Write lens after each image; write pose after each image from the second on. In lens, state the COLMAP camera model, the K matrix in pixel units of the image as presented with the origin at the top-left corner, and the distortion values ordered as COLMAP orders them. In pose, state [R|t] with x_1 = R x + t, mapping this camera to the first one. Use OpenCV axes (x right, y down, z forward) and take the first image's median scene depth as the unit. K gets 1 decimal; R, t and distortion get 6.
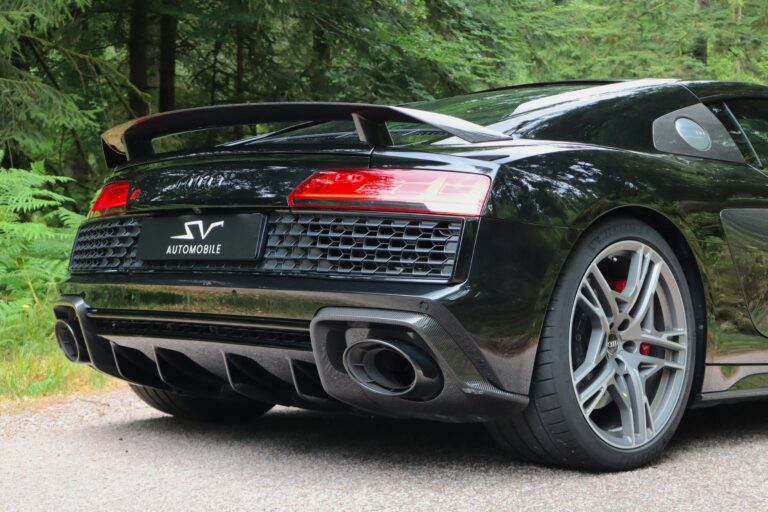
lens RADIAL K [[1393.0, 0, 384.0], [0, 1393.0, 256.0], [0, 0, 1]] dist [0.024406, 0.010982]
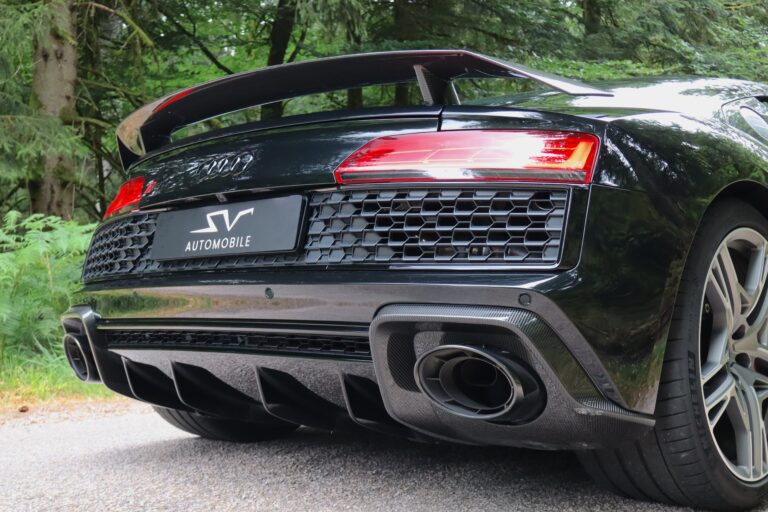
lens RADIAL K [[983.2, 0, 384.0], [0, 983.2, 256.0], [0, 0, 1]] dist [0.002342, -0.008061]
pose [[0.999431, -0.011403, 0.031753, -0.058474], [0.012906, 0.998787, -0.047515, 0.033584], [-0.031173, 0.047898, 0.998366, 0.429507]]
